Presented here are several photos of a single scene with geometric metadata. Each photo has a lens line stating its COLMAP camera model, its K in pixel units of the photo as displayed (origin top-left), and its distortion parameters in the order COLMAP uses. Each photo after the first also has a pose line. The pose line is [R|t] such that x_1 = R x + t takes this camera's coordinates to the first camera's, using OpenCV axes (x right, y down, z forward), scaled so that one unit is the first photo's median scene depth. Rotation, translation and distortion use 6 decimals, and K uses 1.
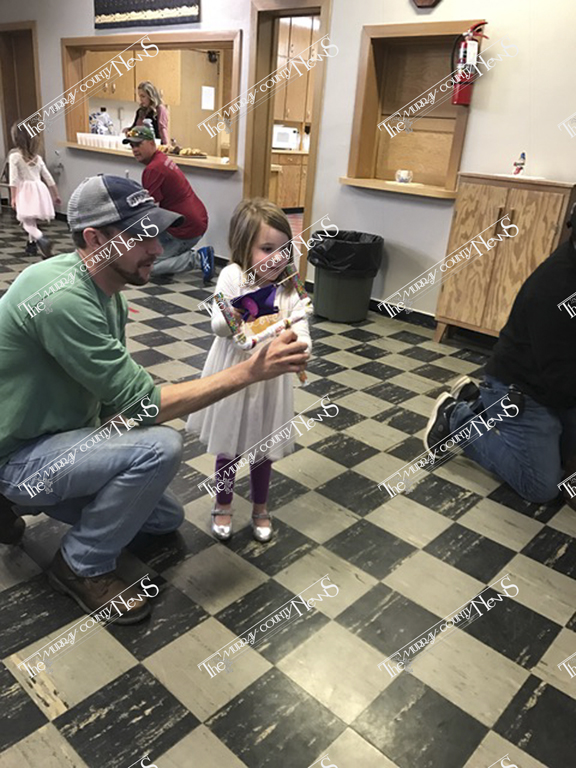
lens RADIAL K [[634.0, 0, 289.6], [0, 634.0, 374.4], [0, 0, 1]] dist [0.049197, -0.066797]
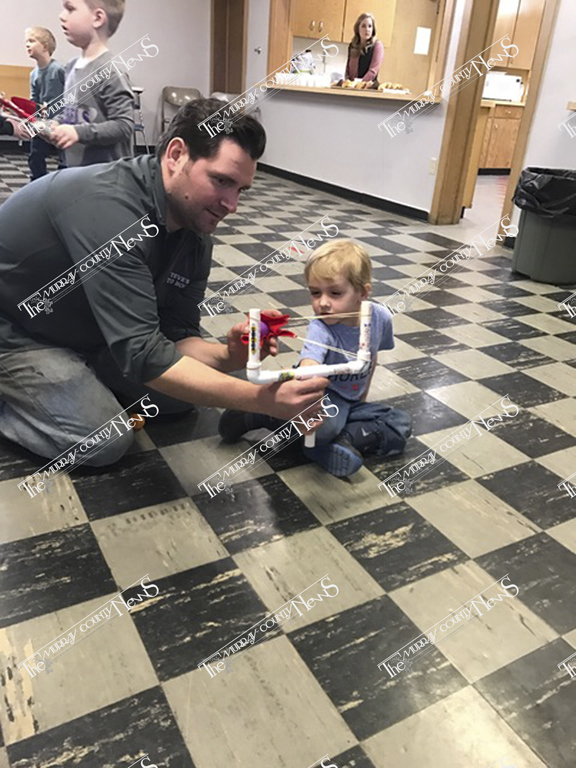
lens RADIAL K [[634.0, 0, 289.6], [0, 634.0, 374.4], [0, 0, 1]] dist [0.049197, -0.066797]
pose [[0.951482, 0.118752, -0.283865, 0.026630], [-0.108710, 0.992768, 0.050931, 0.047350], [0.287860, -0.017601, 0.957511, 0.236186]]
